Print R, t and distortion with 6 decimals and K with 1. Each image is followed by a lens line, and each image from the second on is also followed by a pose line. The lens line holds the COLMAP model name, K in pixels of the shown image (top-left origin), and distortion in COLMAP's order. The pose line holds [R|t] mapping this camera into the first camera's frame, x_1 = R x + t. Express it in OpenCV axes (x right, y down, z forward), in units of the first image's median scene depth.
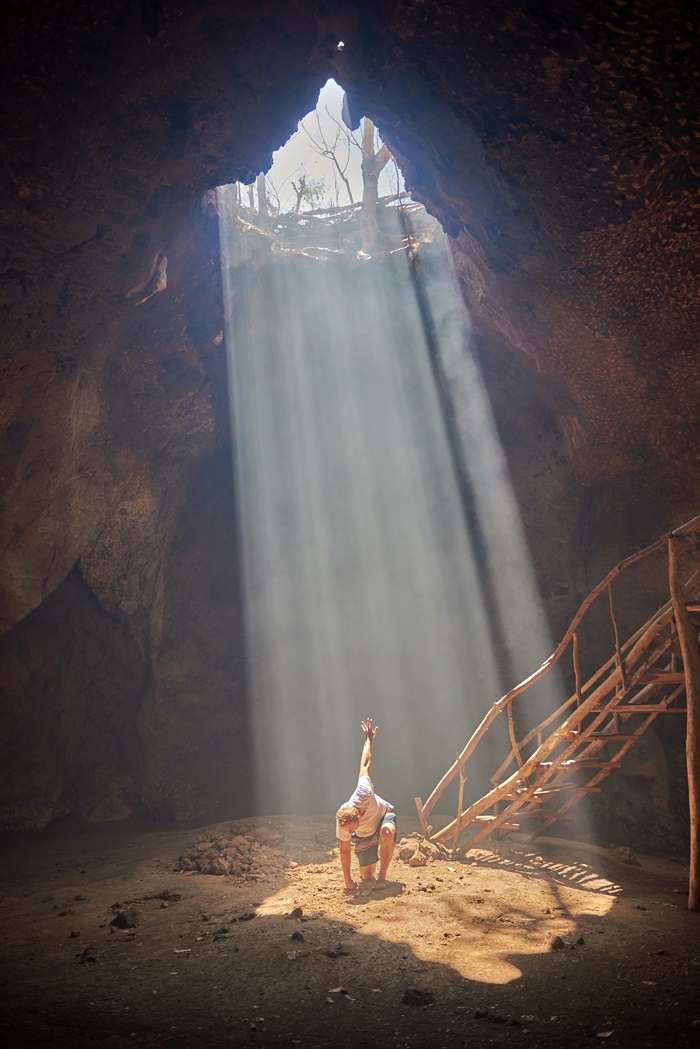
lens RADIAL K [[787.9, 0, 344.2], [0, 787.9, 532.5], [0, 0, 1]] dist [-0.019479, -0.007602]
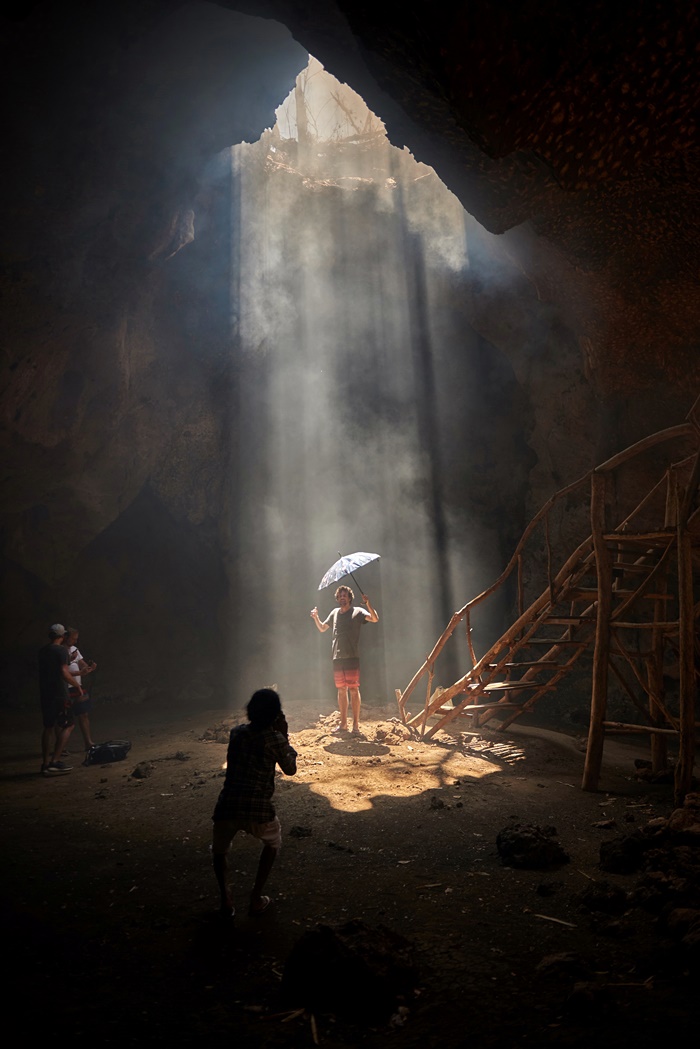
lens RADIAL K [[787.9, 0, 347.6], [0, 787.9, 531.1], [0, 0, 1]] dist [-0.019479, -0.007602]
pose [[0.986537, 0.000586, -0.163535, 0.210986], [0.021870, 0.990538, 0.135484, -0.059721], [0.162067, -0.137236, 0.977190, -0.136484]]
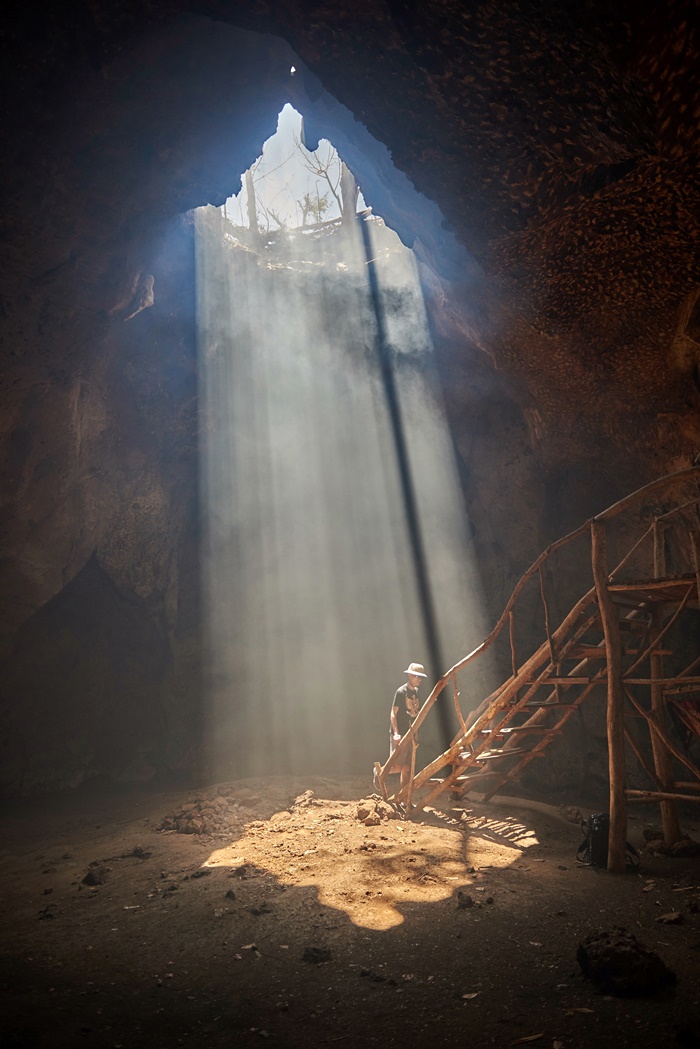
lens RADIAL K [[702.1, 0, 345.9], [0, 702.1, 532.3], [0, 0, 1]] dist [0.003047, -0.003070]
pose [[0.998732, -0.021761, -0.045398, 0.101068], [0.022790, 0.999492, 0.022269, -0.007758], [0.044891, -0.023276, 0.998721, 0.020767]]
